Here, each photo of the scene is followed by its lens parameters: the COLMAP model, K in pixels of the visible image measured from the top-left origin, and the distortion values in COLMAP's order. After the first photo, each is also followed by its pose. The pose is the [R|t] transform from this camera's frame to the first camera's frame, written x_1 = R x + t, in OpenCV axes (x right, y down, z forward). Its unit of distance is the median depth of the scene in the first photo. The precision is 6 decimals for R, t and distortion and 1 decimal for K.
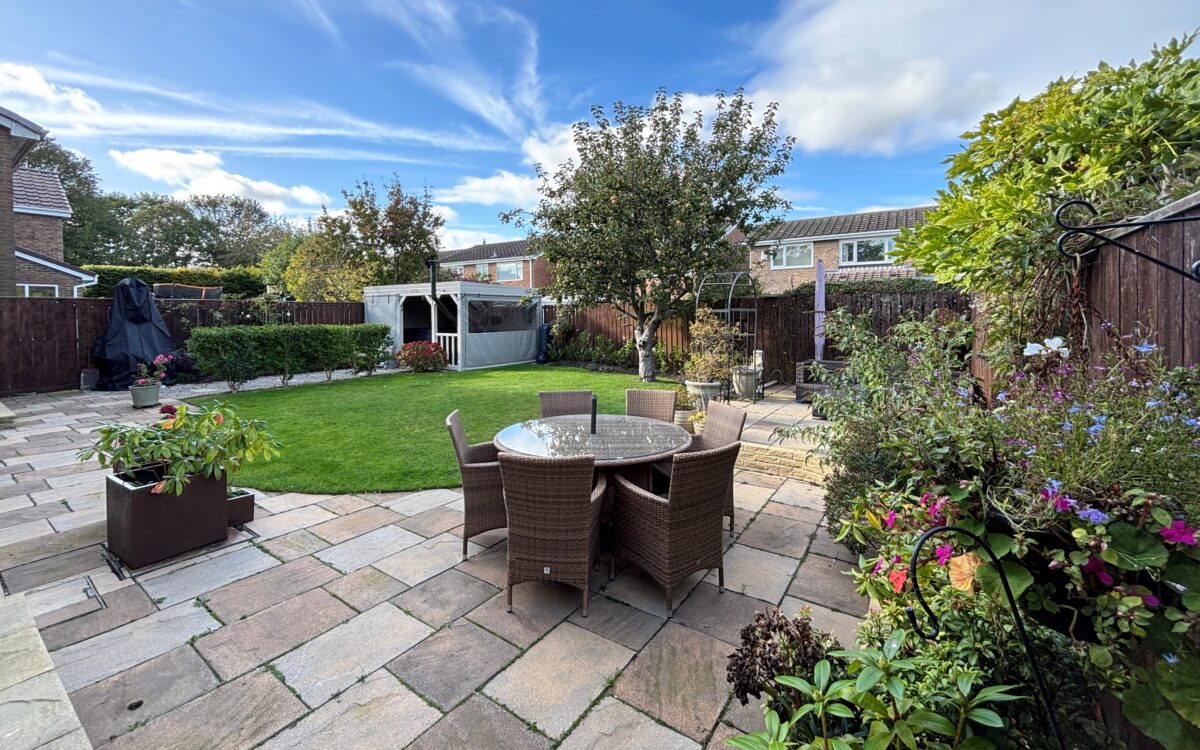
lens RADIAL K [[486.8, 0, 597.1], [0, 486.8, 359.8], [0, 0, 1]] dist [-0.000983, -0.000073]
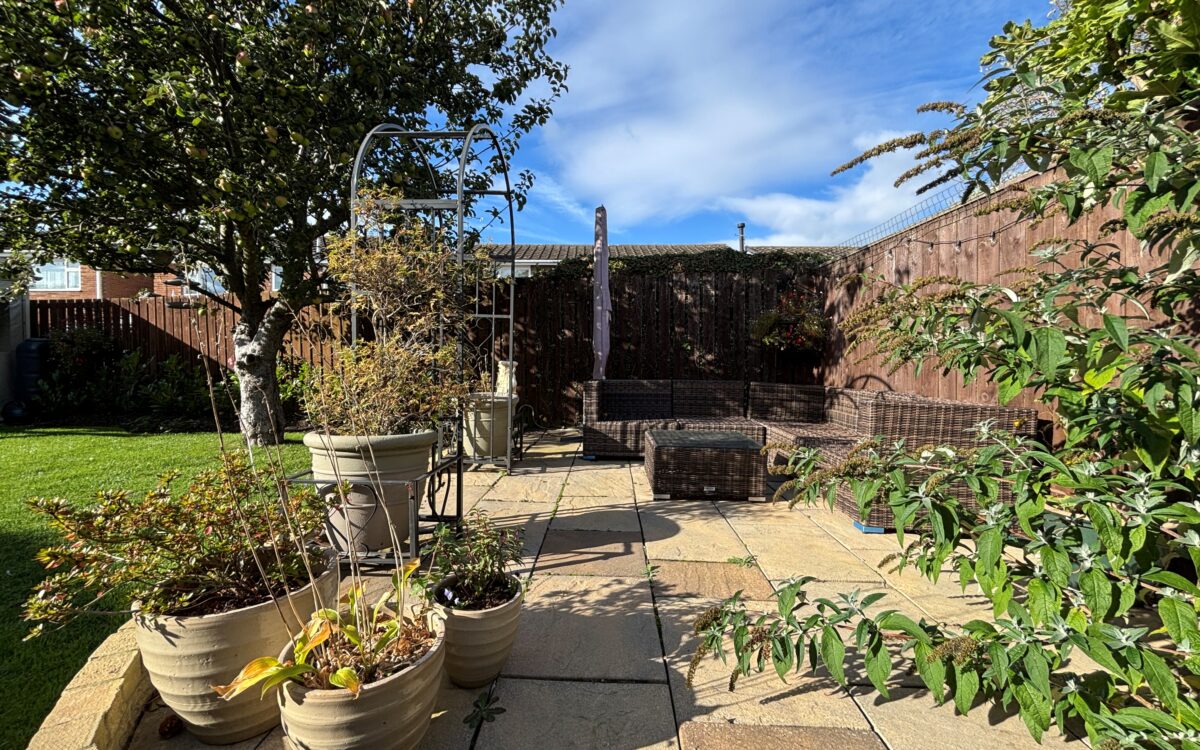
lens RADIAL K [[486.8, 0, 597.1], [0, 486.8, 359.8], [0, 0, 1]] dist [-0.000983, -0.000073]
pose [[0.828335, 0.007020, 0.560189, 0.108932], [0.052897, 0.994474, -0.090679, 0.023658], [-0.557730, 0.104745, 0.823387, 0.449504]]
